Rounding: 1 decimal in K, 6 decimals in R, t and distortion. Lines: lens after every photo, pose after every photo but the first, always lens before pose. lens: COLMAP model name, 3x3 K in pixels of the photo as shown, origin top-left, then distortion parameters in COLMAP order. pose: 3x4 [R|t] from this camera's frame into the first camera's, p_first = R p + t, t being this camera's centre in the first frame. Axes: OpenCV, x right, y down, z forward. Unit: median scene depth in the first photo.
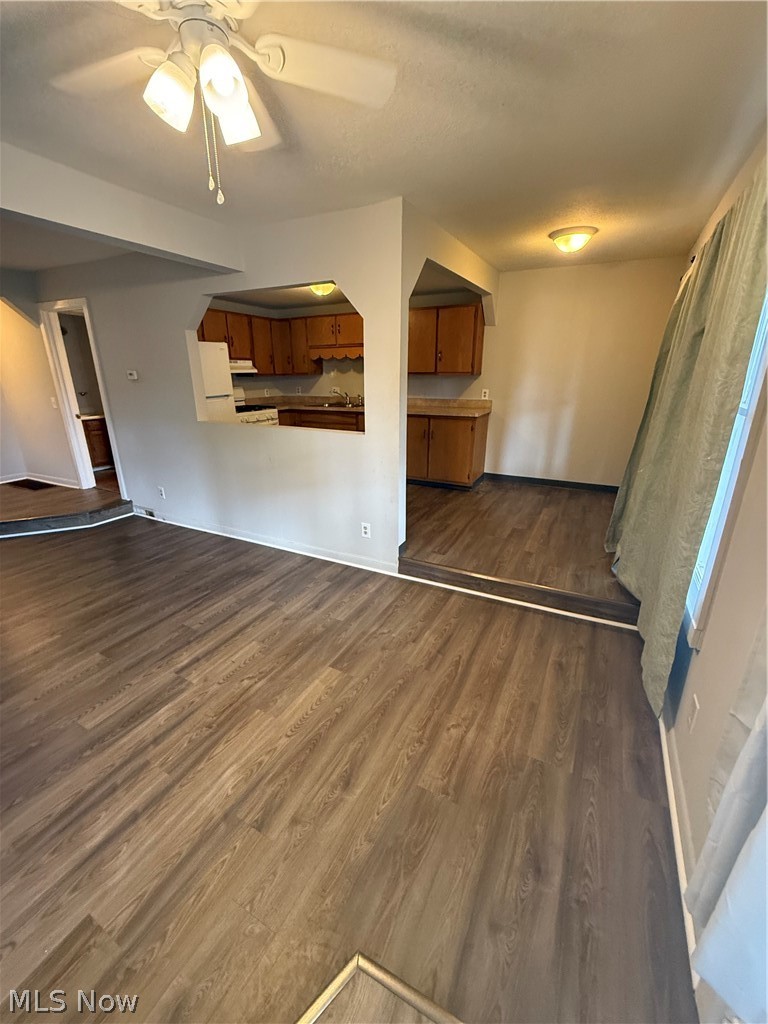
lens RADIAL K [[409.7, 0, 384.2], [0, 409.7, 508.7], [0, 0, 1]] dist [-0.001505, -0.000013]
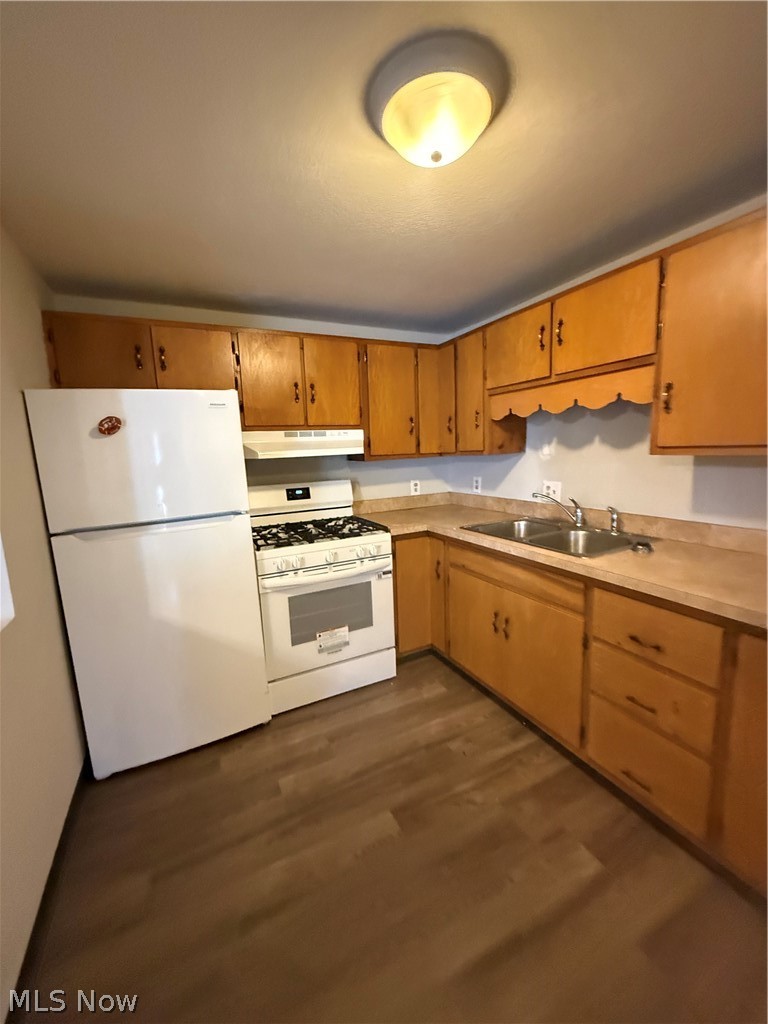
lens RADIAL K [[409.7, 0, 384.2], [0, 409.7, 508.7], [0, 0, 1]] dist [-0.001505, -0.000013]
pose [[0.810171, 0.061770, -0.582930, -0.016480], [-0.152684, 0.982344, -0.108111, -0.234327], [0.565960, 0.176593, 0.805298, 0.679746]]
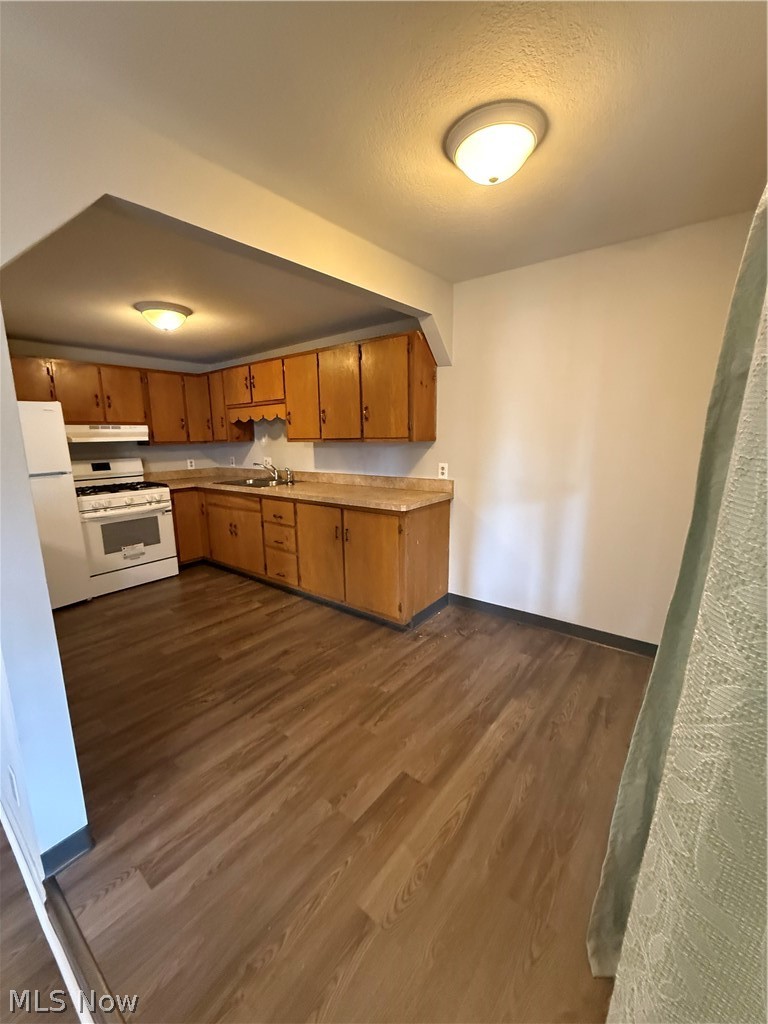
lens RADIAL K [[409.7, 0, 384.2], [0, 409.7, 508.7], [0, 0, 1]] dist [-0.001505, -0.000013]
pose [[0.982372, 0.020743, -0.185783, 0.272551], [-0.046931, 0.989362, -0.137693, -0.129877], [0.180950, 0.143985, 0.972895, 0.378543]]
